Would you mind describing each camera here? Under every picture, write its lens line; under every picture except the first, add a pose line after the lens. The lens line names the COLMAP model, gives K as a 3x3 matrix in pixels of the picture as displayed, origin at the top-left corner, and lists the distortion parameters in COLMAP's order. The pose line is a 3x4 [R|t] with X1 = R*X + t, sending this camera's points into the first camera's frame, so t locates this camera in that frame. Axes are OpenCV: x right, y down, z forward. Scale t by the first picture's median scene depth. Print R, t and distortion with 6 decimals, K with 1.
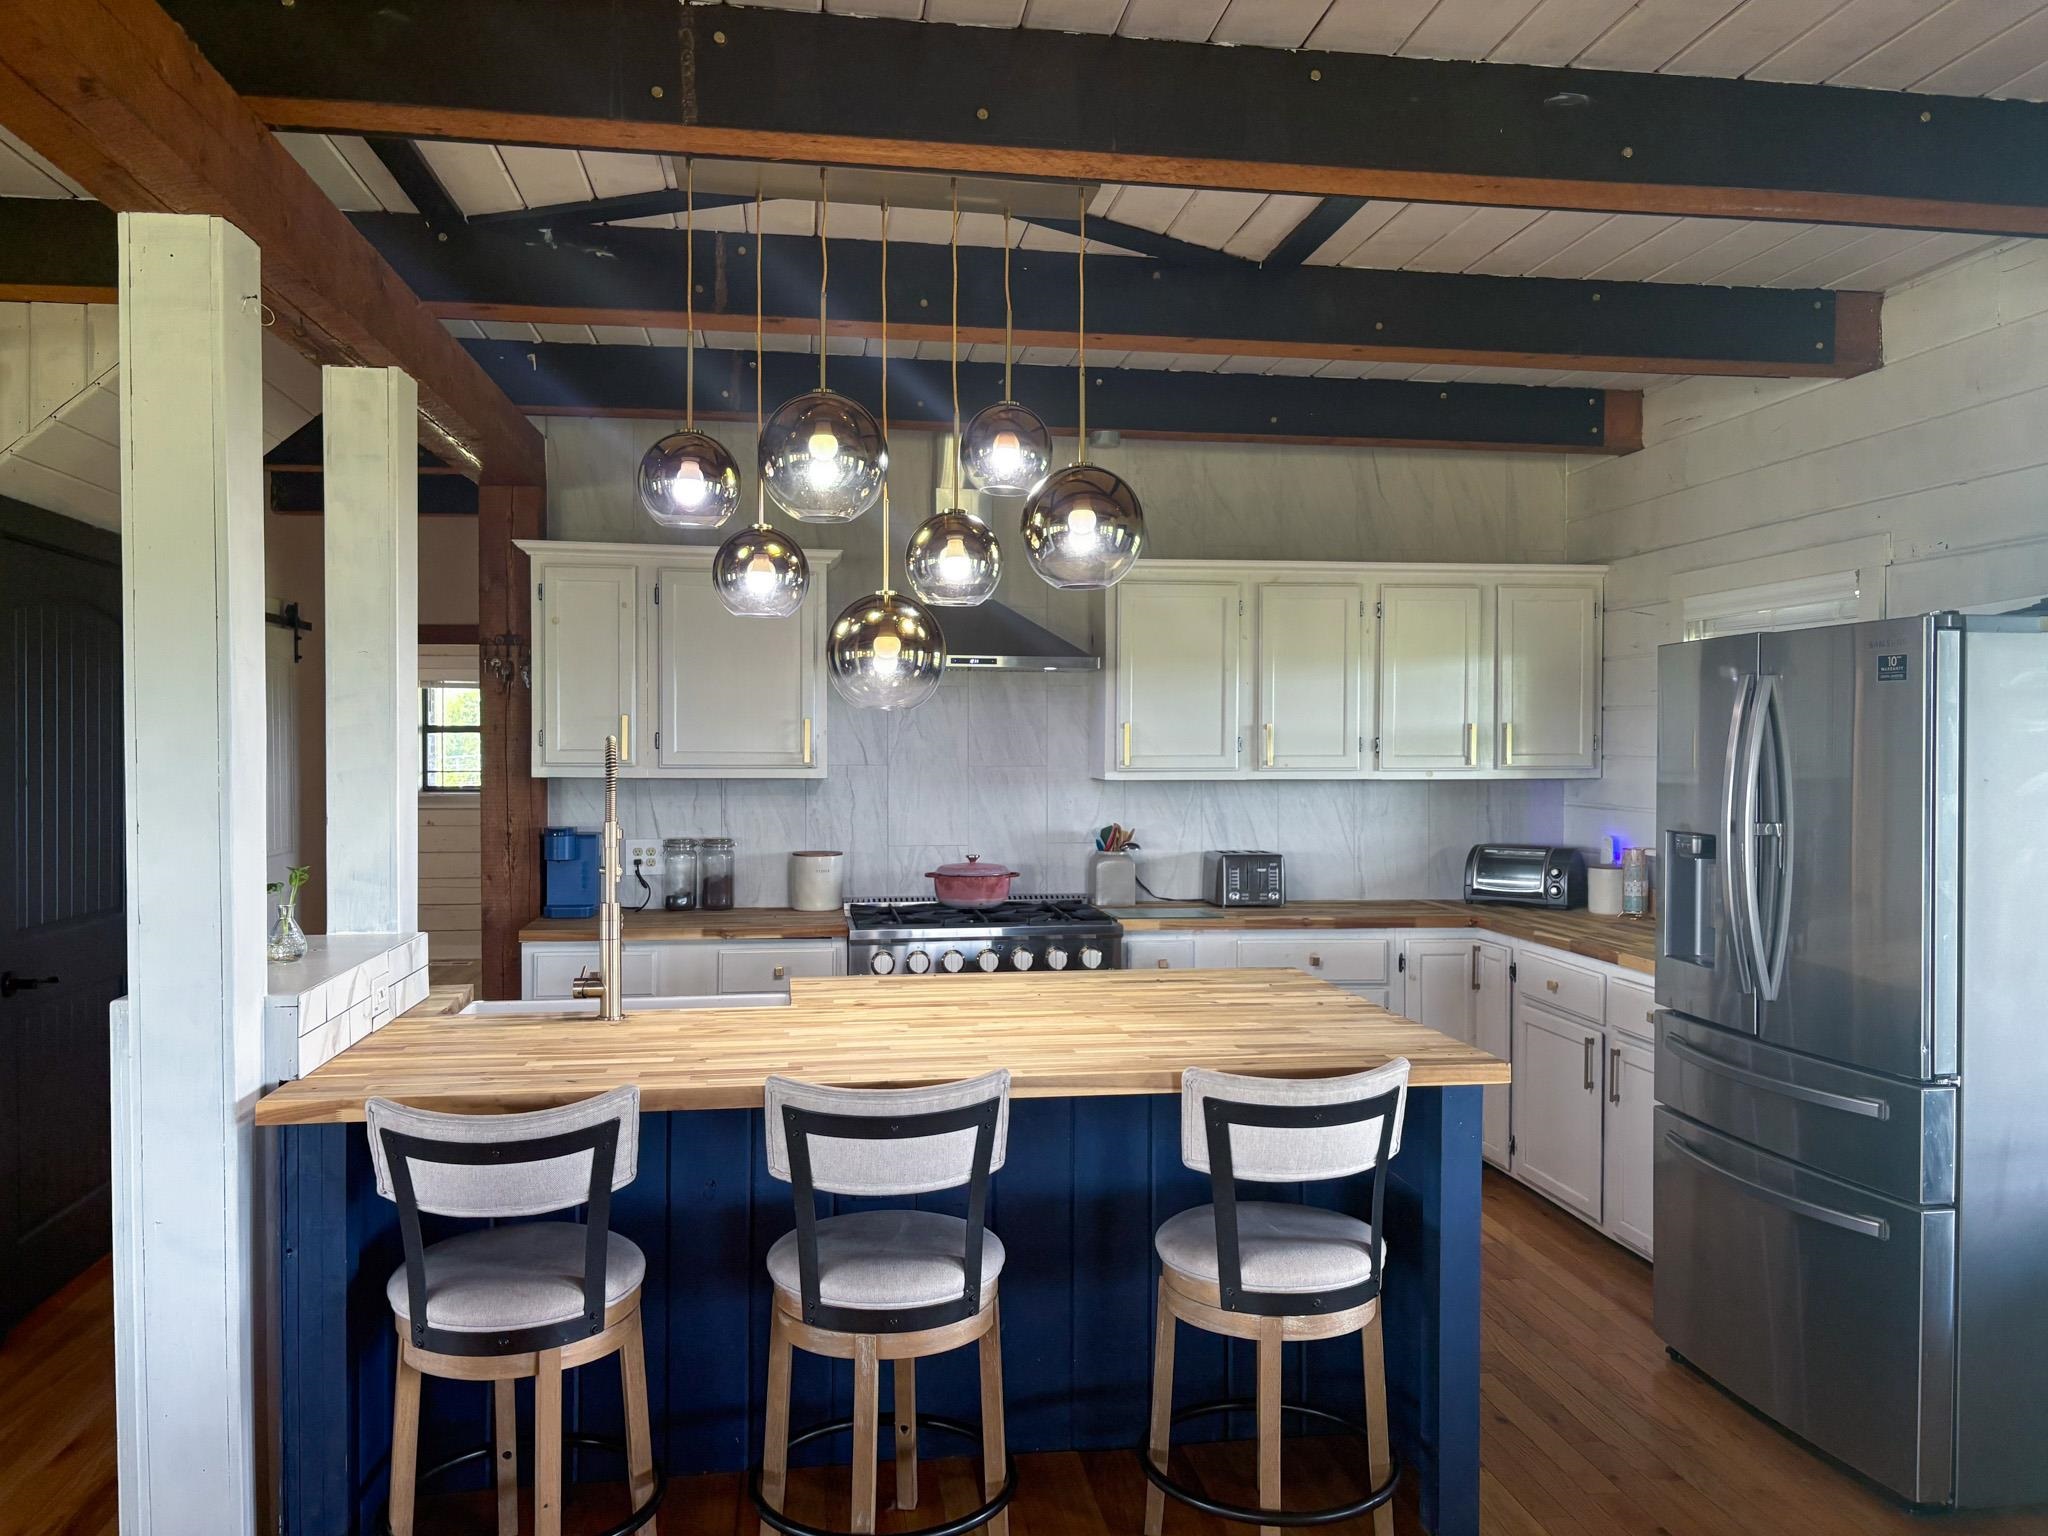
lens RADIAL K [[1552.1, 0, 1020.3], [0, 1552.1, 775.2], [0, 0, 1]] dist [0.032769, -0.006023]
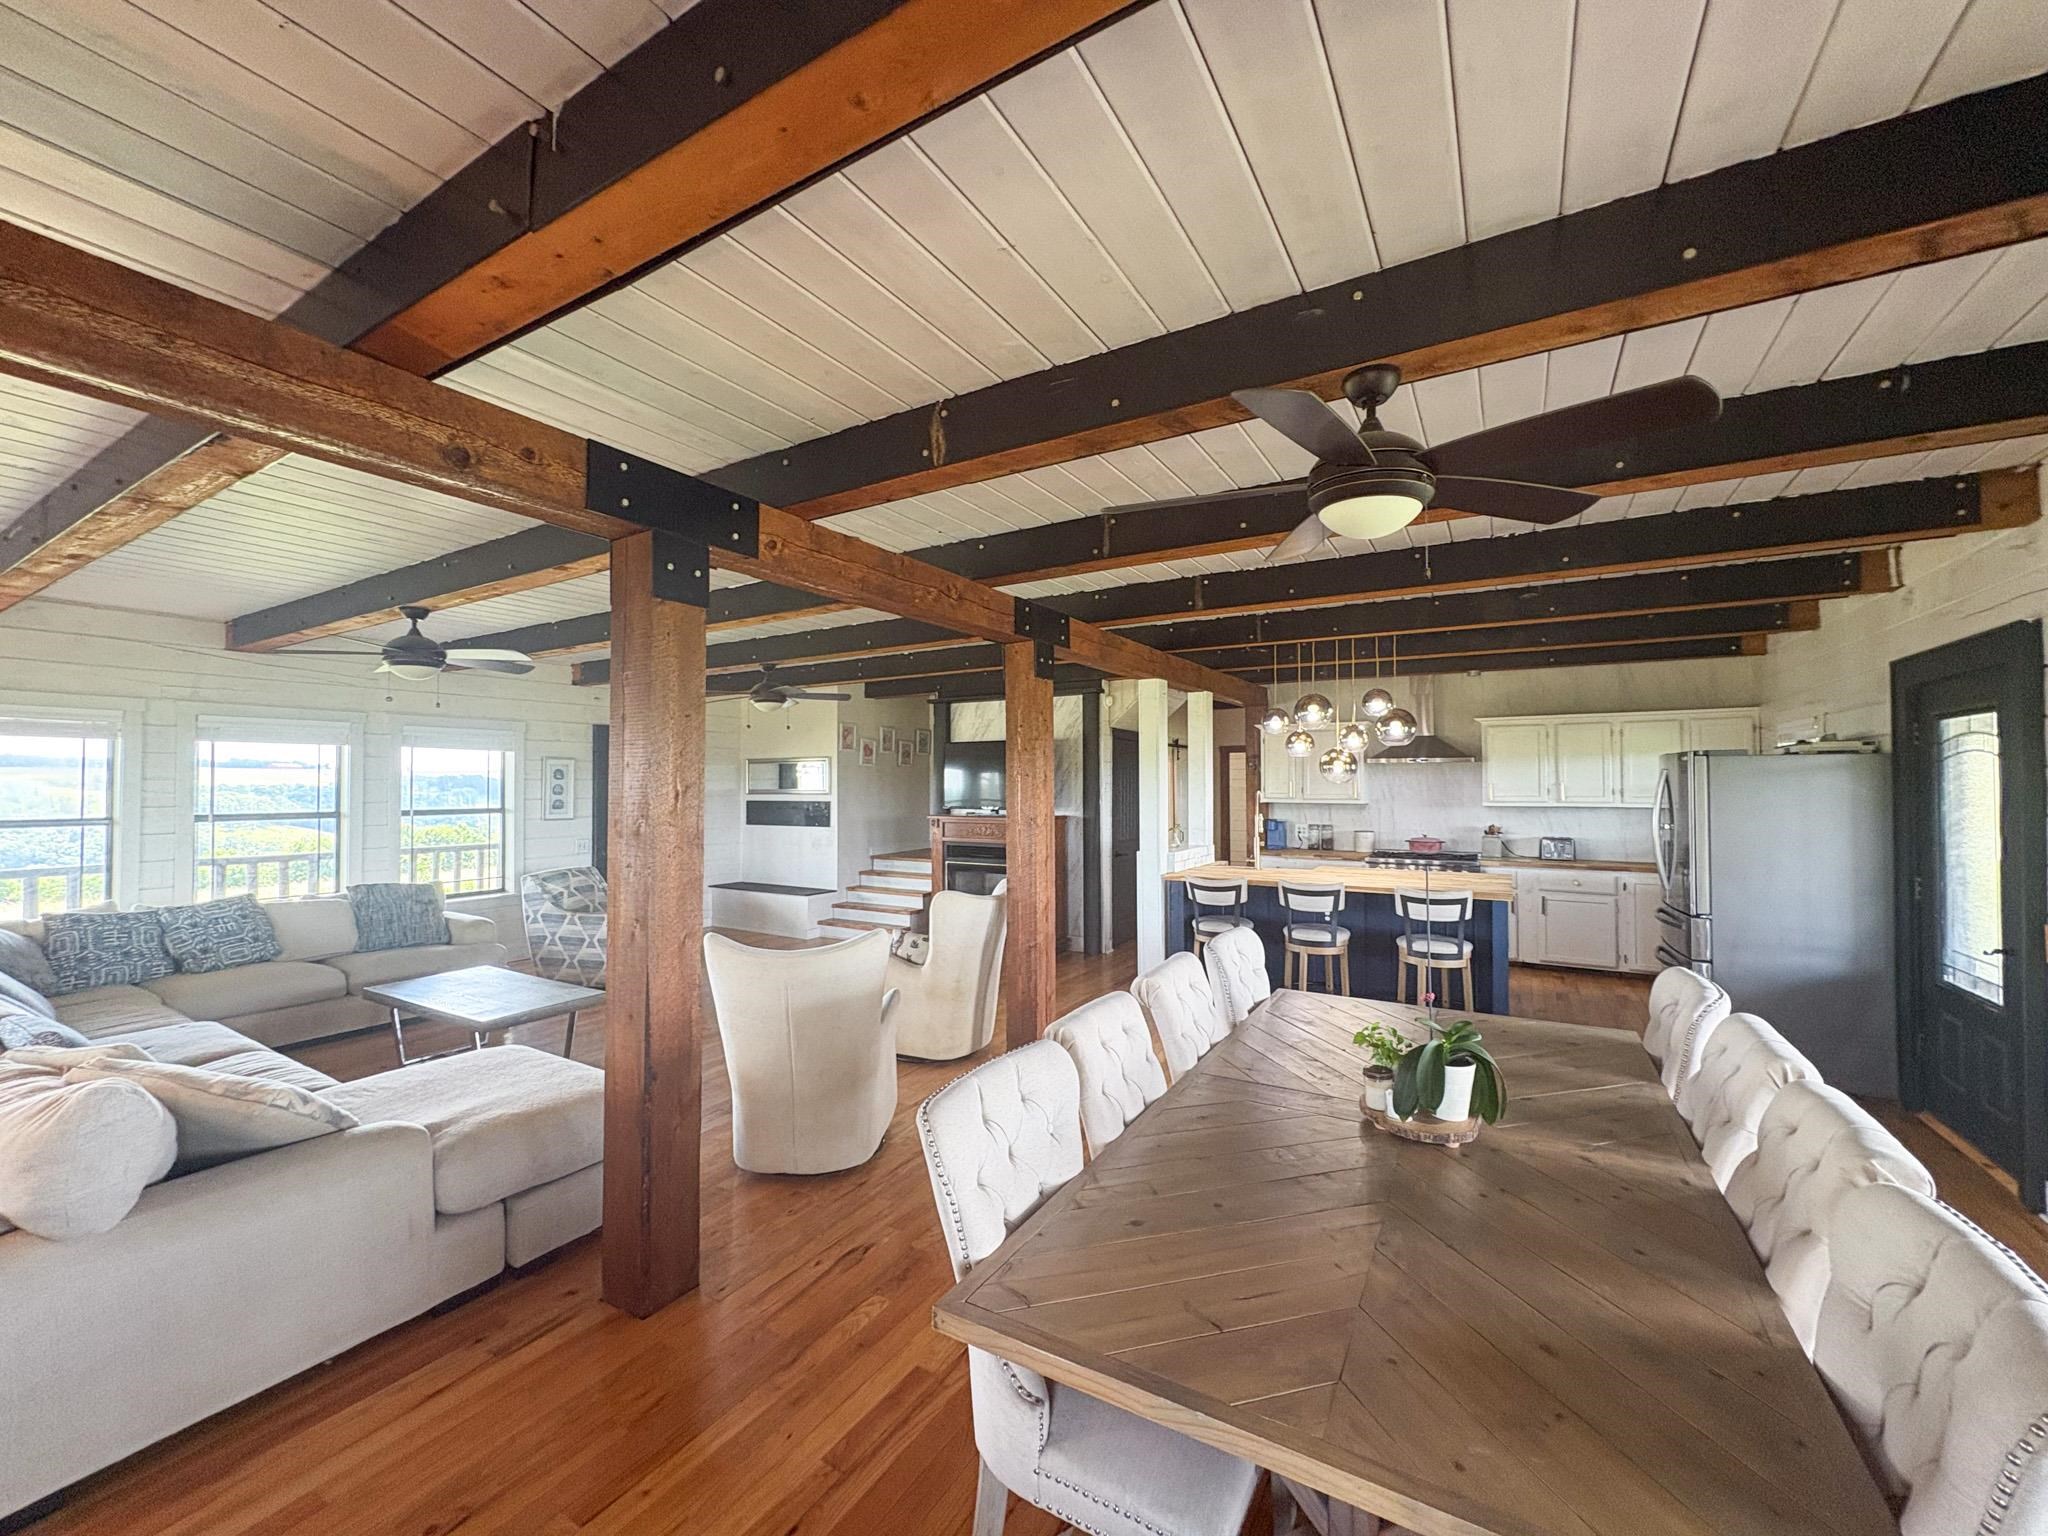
lens RADIAL K [[816.6, 0, 1014.2], [0, 816.6, 770.1], [0, 0, 1]] dist [0.003026, -0.000073]
pose [[0.771077, -0.014526, -0.636576, 0.325814], [-0.009345, 0.999374, -0.034124, -0.002481], [0.636674, 0.032261, 0.770458, -0.524317]]
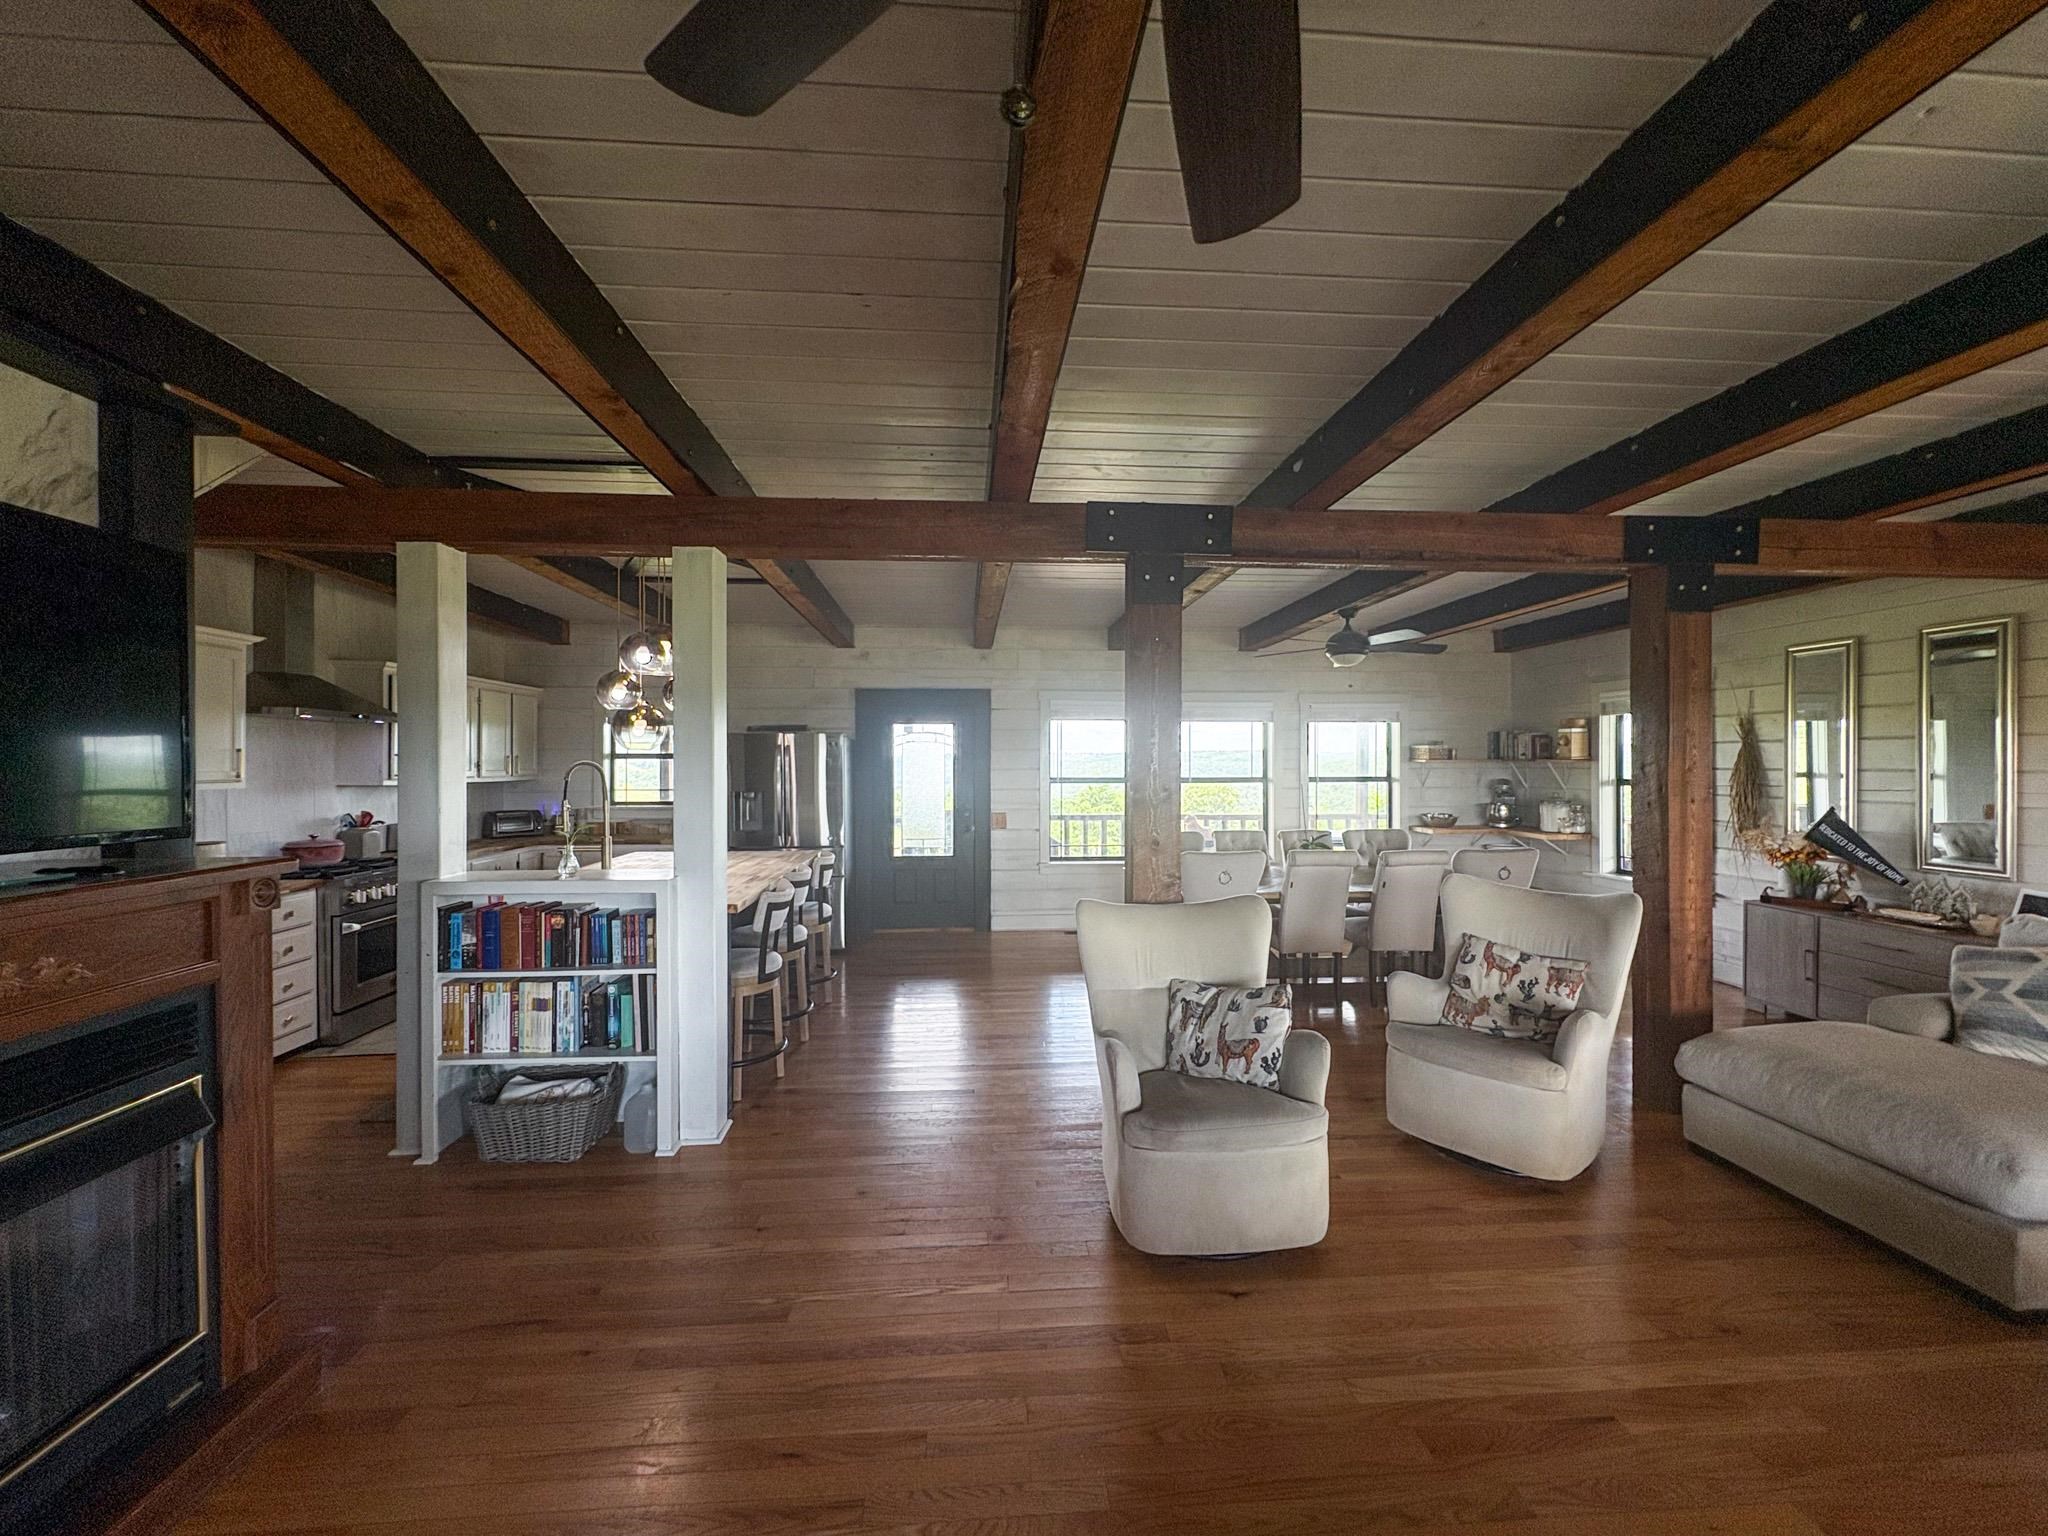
lens RADIAL K [[816.6, 0, 1027.8], [0, 816.6, 765.4], [0, 0, 1]] dist [0.003026, -0.000073]
pose [[0.072216, -0.000959, 0.997389, -0.858315], [0.024334, 0.999704, -0.000800, -0.001460], [-0.997092, 0.024329, 0.072218, 0.201805]]
